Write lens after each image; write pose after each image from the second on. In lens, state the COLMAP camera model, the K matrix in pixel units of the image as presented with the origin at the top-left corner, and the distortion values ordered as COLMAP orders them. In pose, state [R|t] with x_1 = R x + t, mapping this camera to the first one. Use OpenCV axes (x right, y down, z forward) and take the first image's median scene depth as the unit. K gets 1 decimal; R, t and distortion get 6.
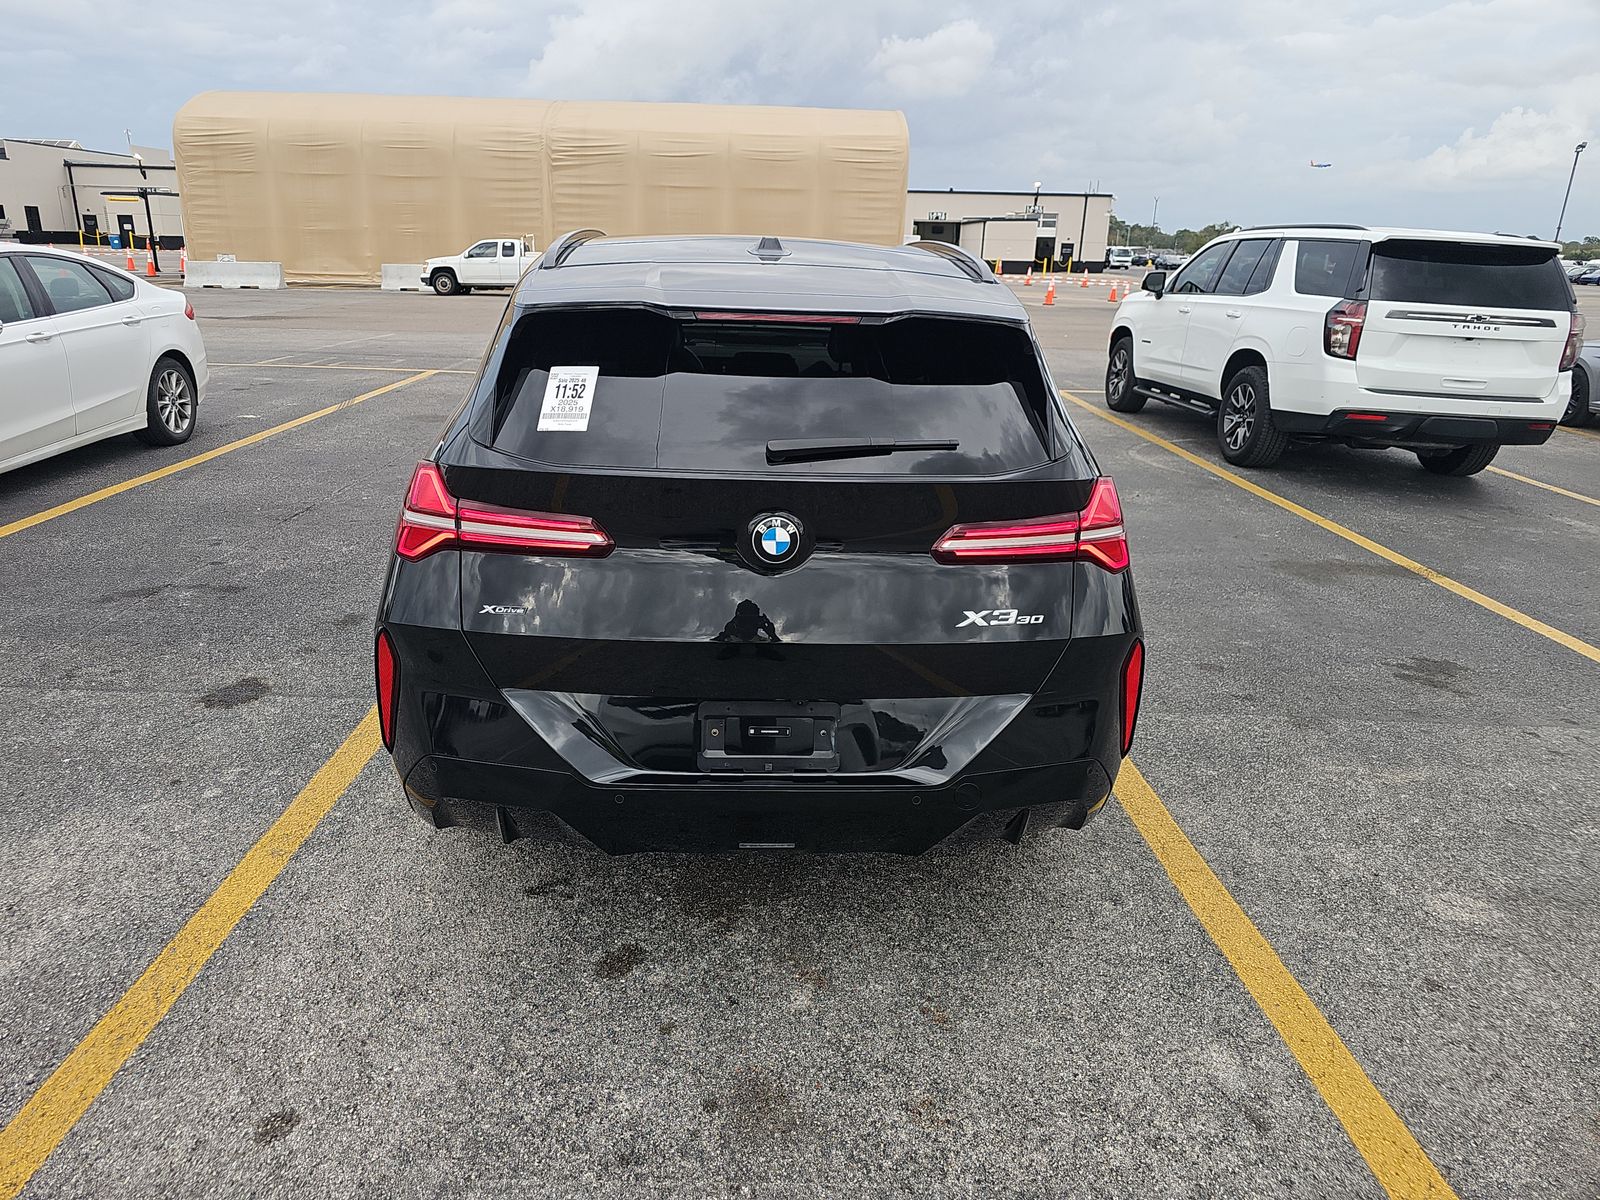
lens RADIAL K [[1062.0, 0, 787.7], [0, 1062.0, 600.7], [0, 0, 1]] dist [0.026796, -0.012917]
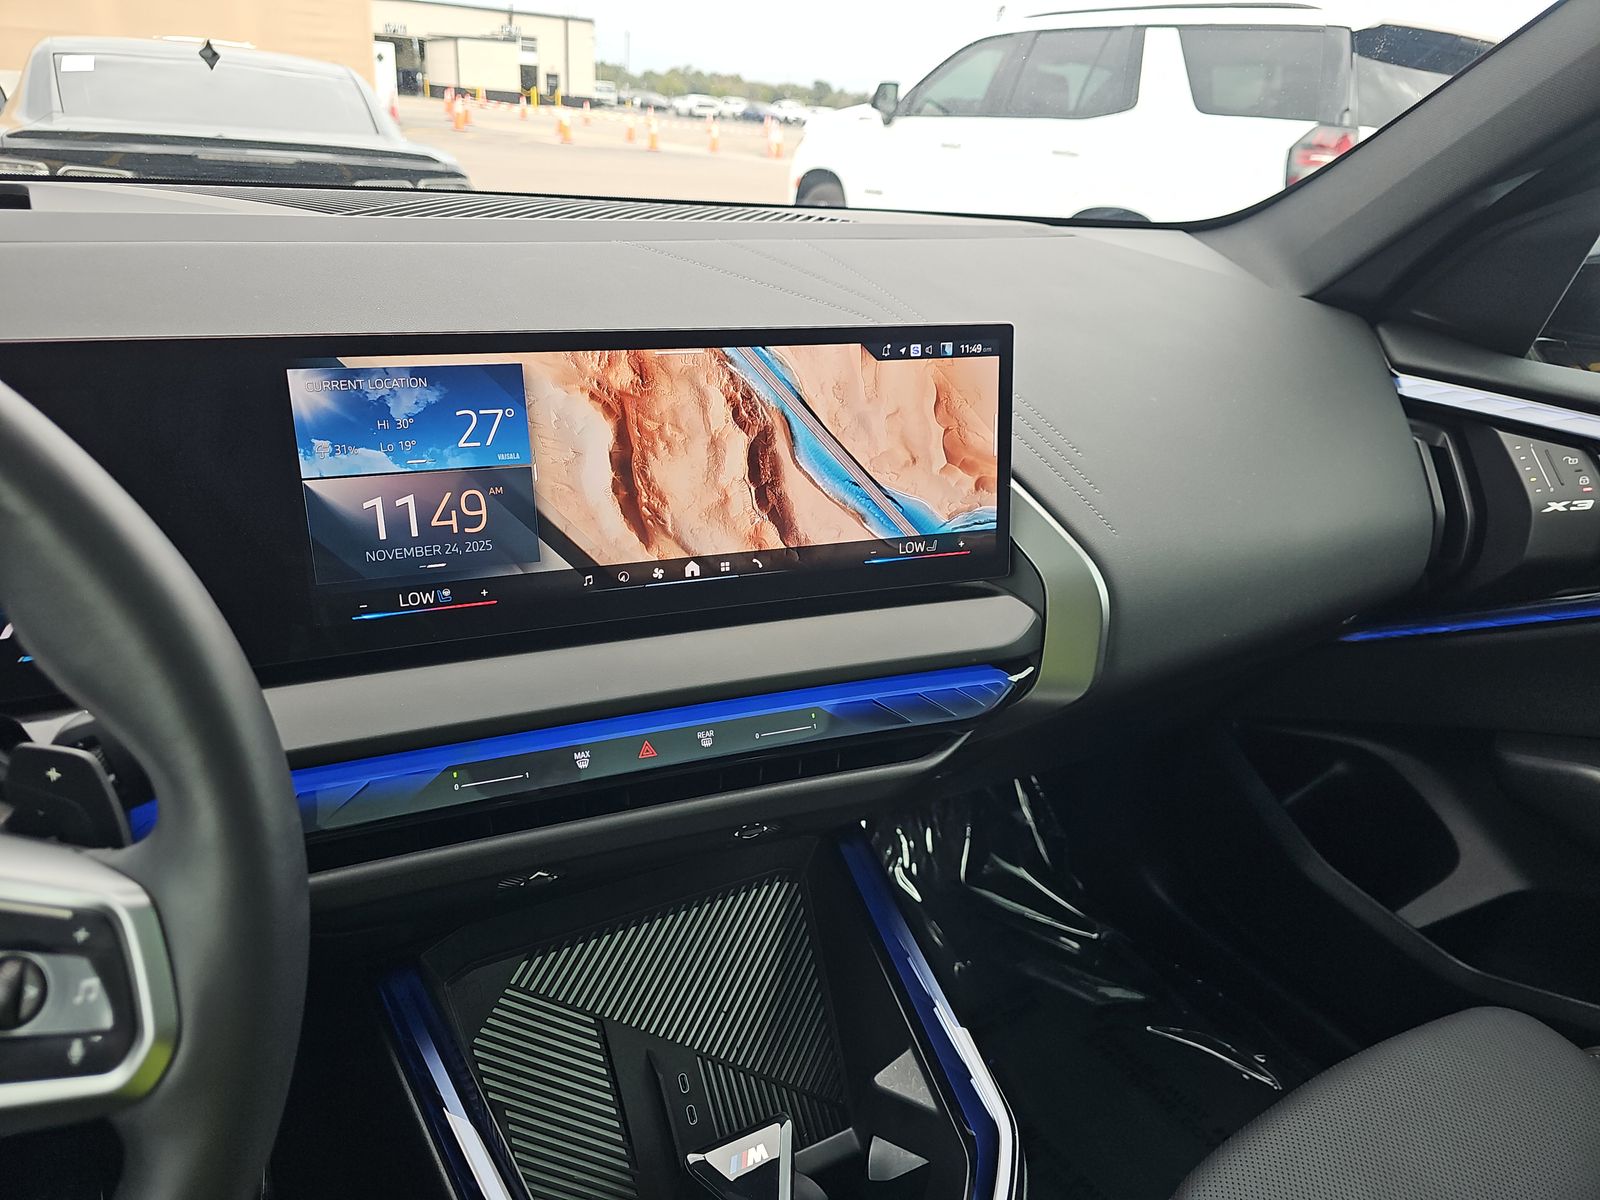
lens RADIAL K [[1062.0, 0, 788.2], [0, 1062.0, 597.3], [0, 0, 1]] dist [0.026796, -0.012917]
pose [[0.894149, -0.149299, 0.422146, -0.011066], [0.093890, 0.984331, 0.149256, -0.029218], [-0.437815, -0.093822, 0.894156, 0.120660]]
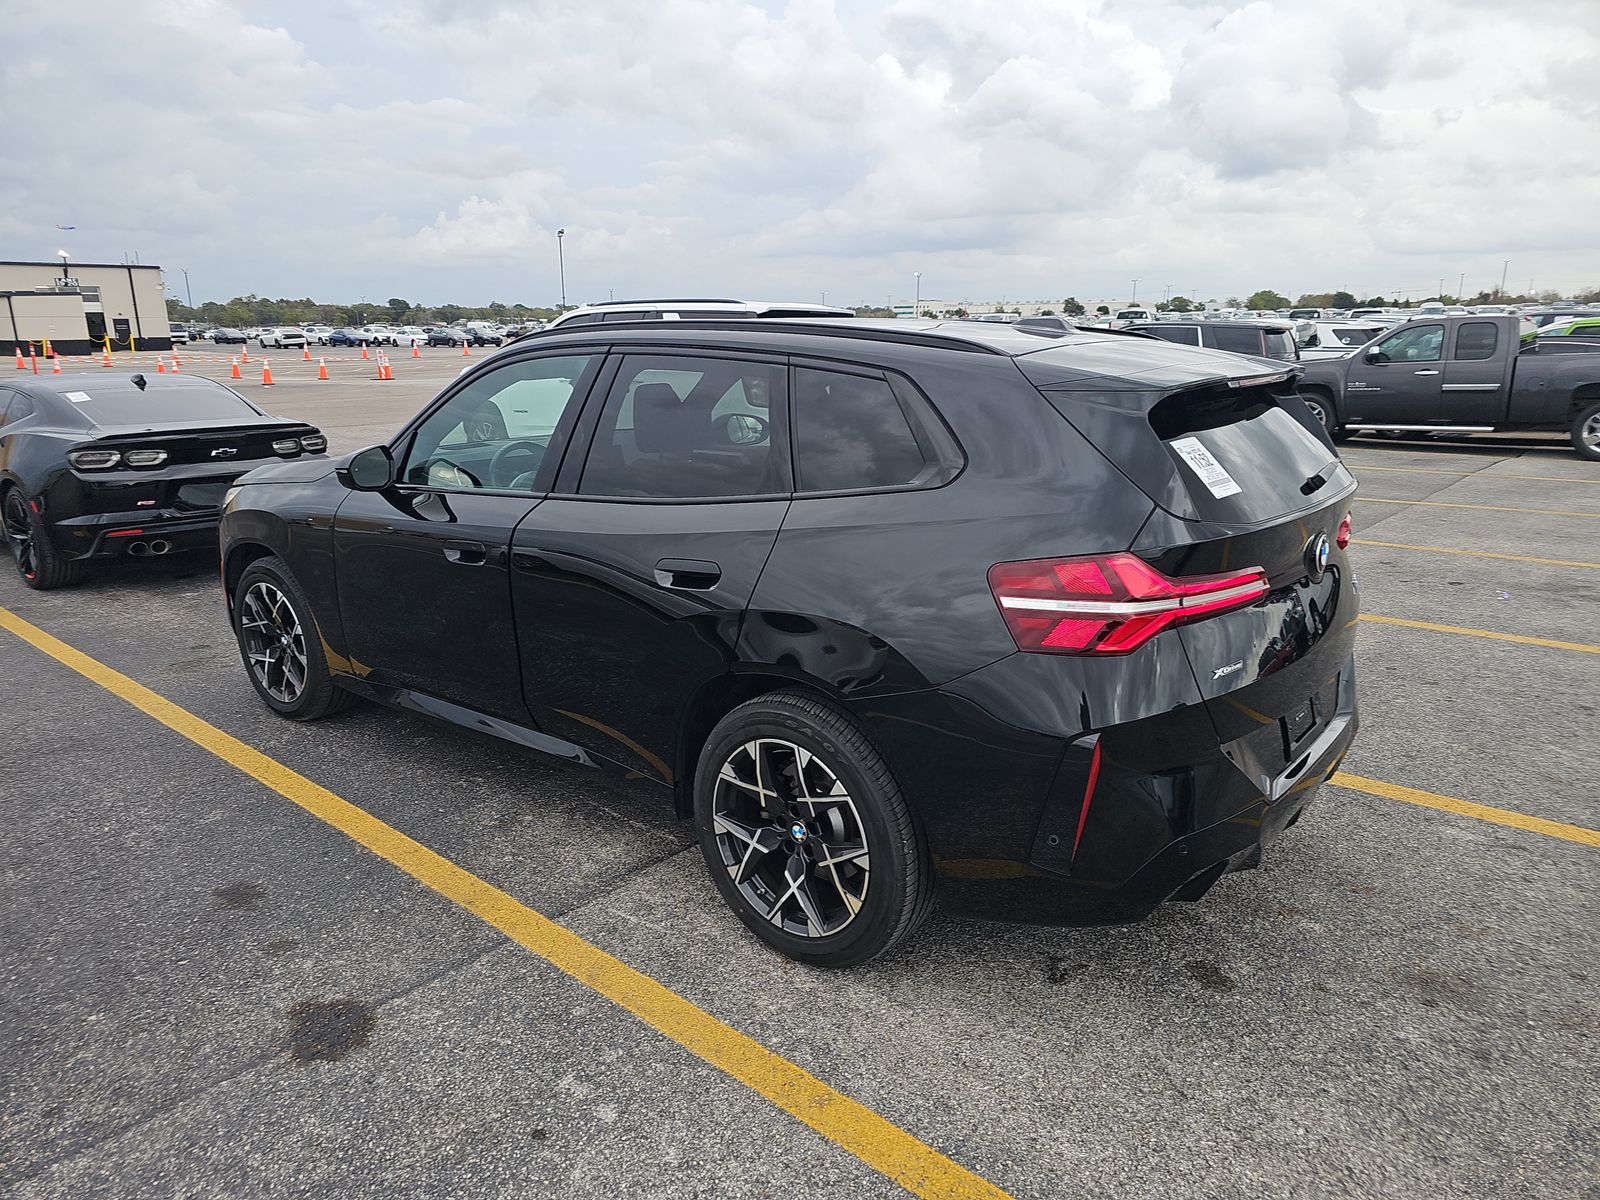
lens RADIAL K [[1062.0, 0, 777.1], [0, 1062.0, 609.9], [0, 0, 1]] dist [0.026796, -0.012917]
pose [[0.679942, -0.224313, 0.698113, -0.082578], [0.260503, 0.963849, 0.055974, -0.014298], [-0.685432, 0.143802, 0.713796, 0.034381]]
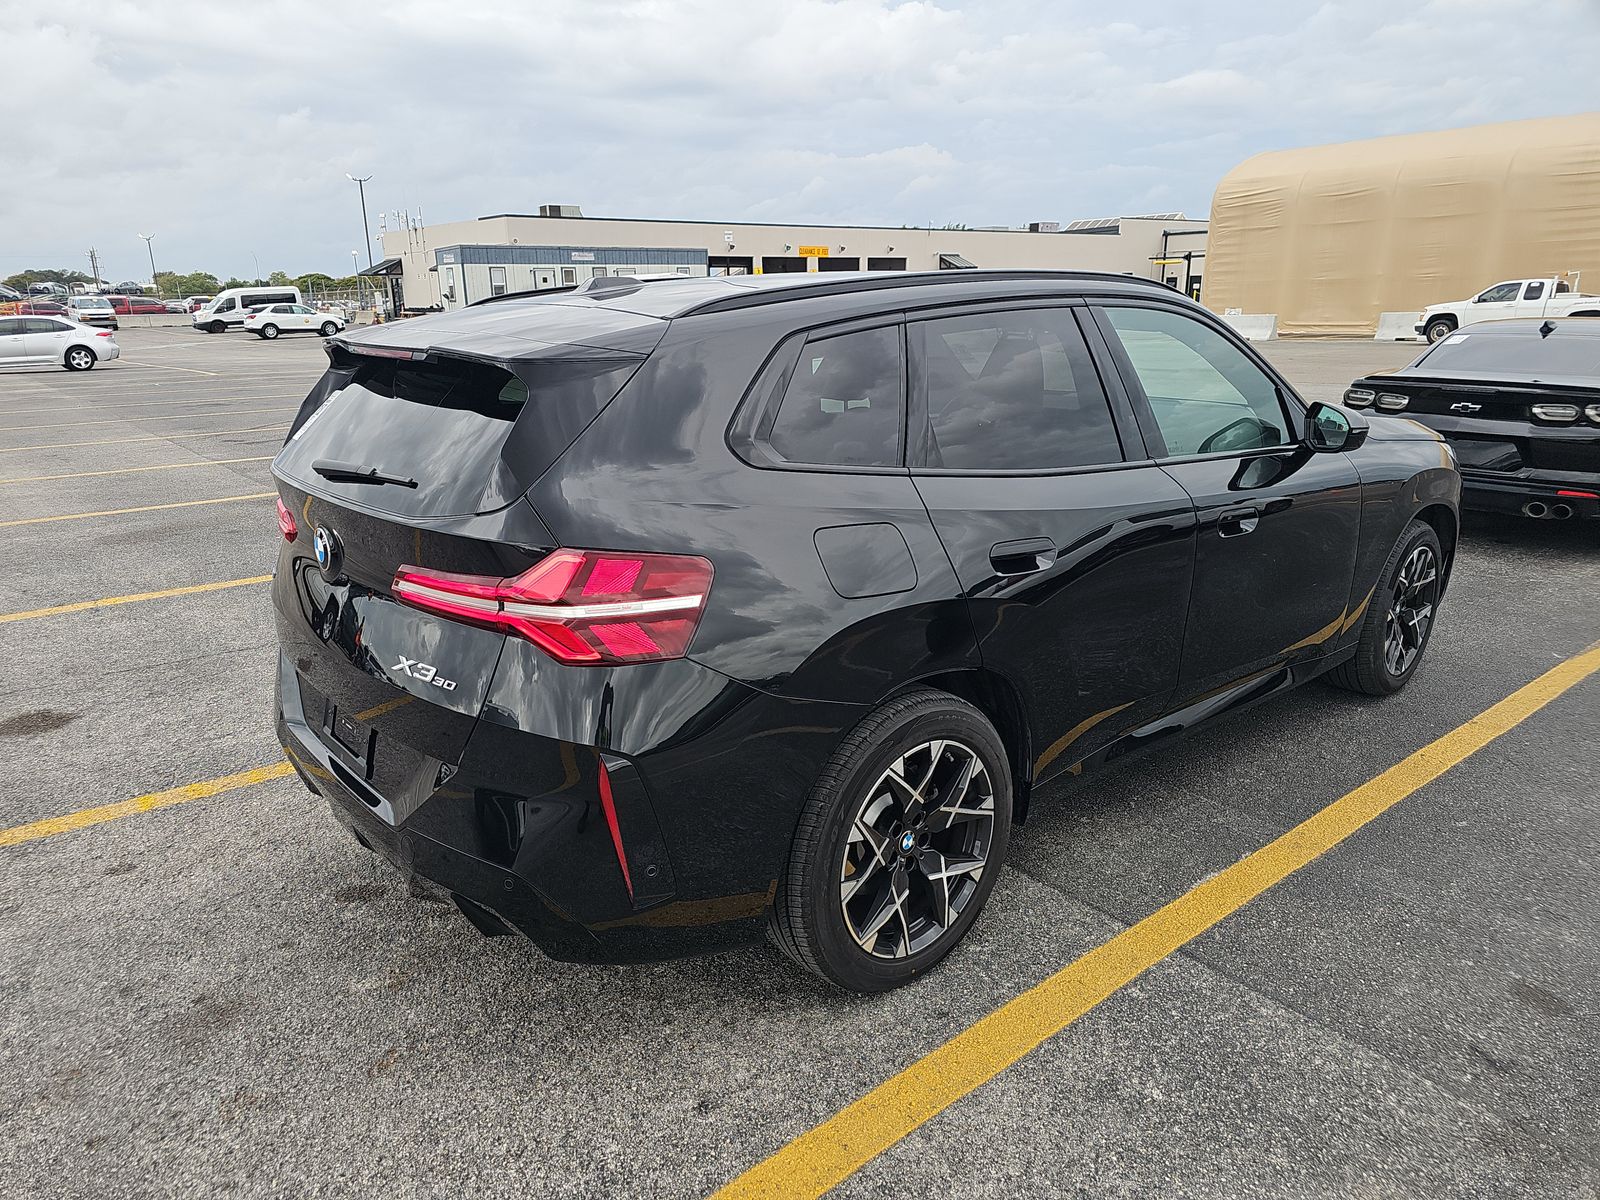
lens RADIAL K [[1062.0, 0, 785.5], [0, 1062.0, 607.4], [0, 0, 1]] dist [0.026796, -0.012917]
pose [[0.607631, 0.192158, -0.770623, 0.071323], [-0.222303, 0.972656, 0.067252, -0.011174], [0.762474, 0.130447, 0.633733, 0.041396]]
